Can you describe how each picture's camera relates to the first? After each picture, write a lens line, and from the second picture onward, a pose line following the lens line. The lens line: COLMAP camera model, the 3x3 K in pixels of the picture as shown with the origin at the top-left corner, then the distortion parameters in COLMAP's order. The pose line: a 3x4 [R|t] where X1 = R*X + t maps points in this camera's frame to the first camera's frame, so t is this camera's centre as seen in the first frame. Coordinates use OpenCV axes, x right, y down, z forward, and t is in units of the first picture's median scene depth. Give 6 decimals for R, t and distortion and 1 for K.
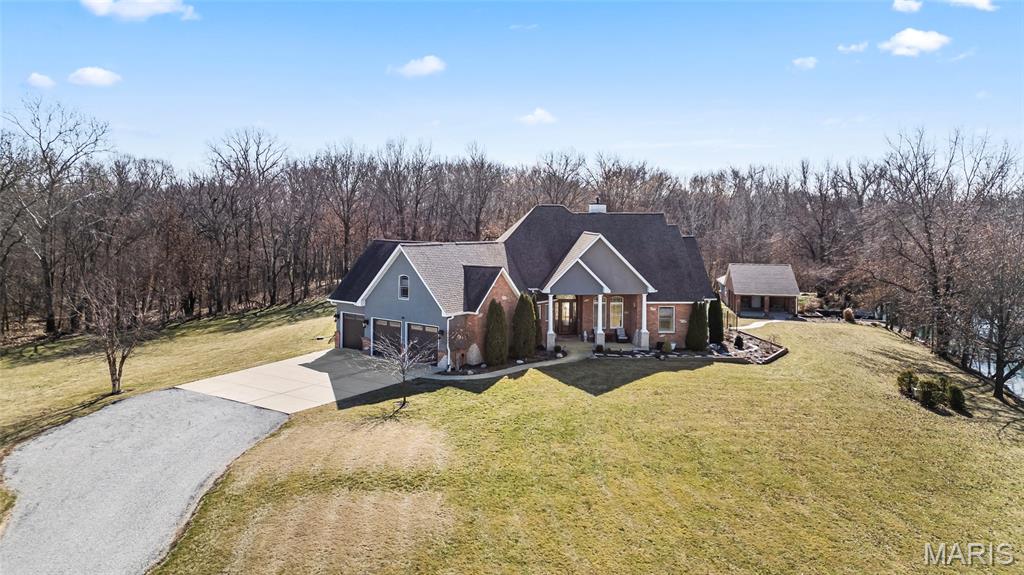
lens RADIAL K [[737.1, 0, 506.7], [0, 737.1, 242.2], [0, 0, 1]] dist [0.091041, 0.000027]
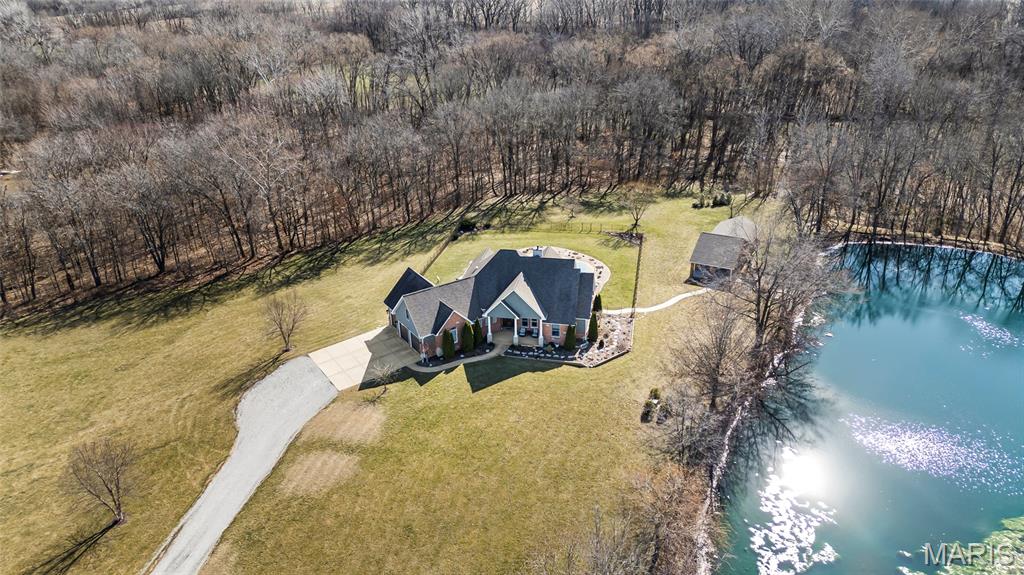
lens RADIAL K [[719.5, 0, 512.0], [0, 719.5, 287.5], [0, 0, 1]] dist [0.077269, -0.083212]
pose [[0.952155, 0.107585, -0.286053, 0.613660], [0.014524, 0.919003, 0.393982, -0.694917], [0.305270, -0.379287, 0.873471, -0.528506]]
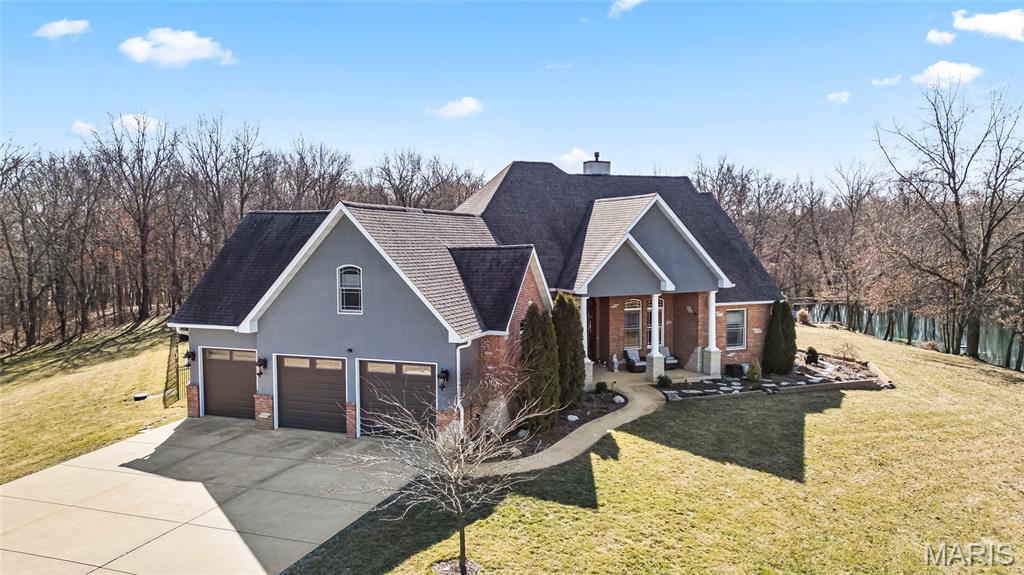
lens RADIAL K [[719.5, 0, 512.0], [0, 719.5, 287.5], [0, 0, 1]] dist [0.077269, -0.083212]
pose [[0.958178, -0.034851, 0.284043, -0.155895], [0.026917, 0.999132, 0.031790, 0.042479], [-0.284904, -0.022815, 0.958285, 0.452799]]
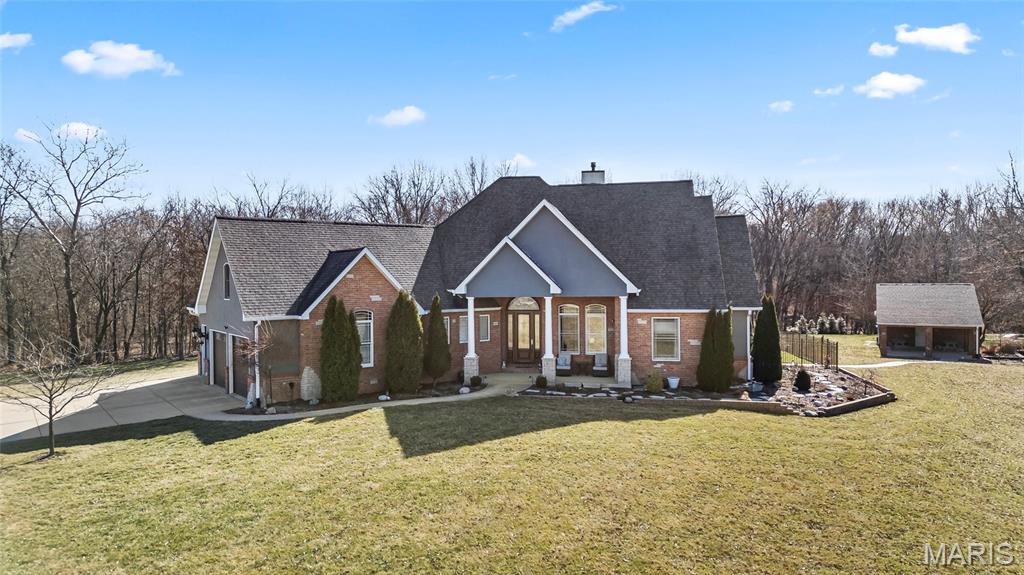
lens RADIAL K [[719.5, 0, 512.0], [0, 719.5, 287.5], [0, 0, 1]] dist [0.077269, -0.083212]
pose [[0.963265, -0.010069, -0.268364, 0.257869], [0.006161, 0.999862, -0.015401, 0.071029], [0.268482, 0.013181, 0.963195, 0.396556]]
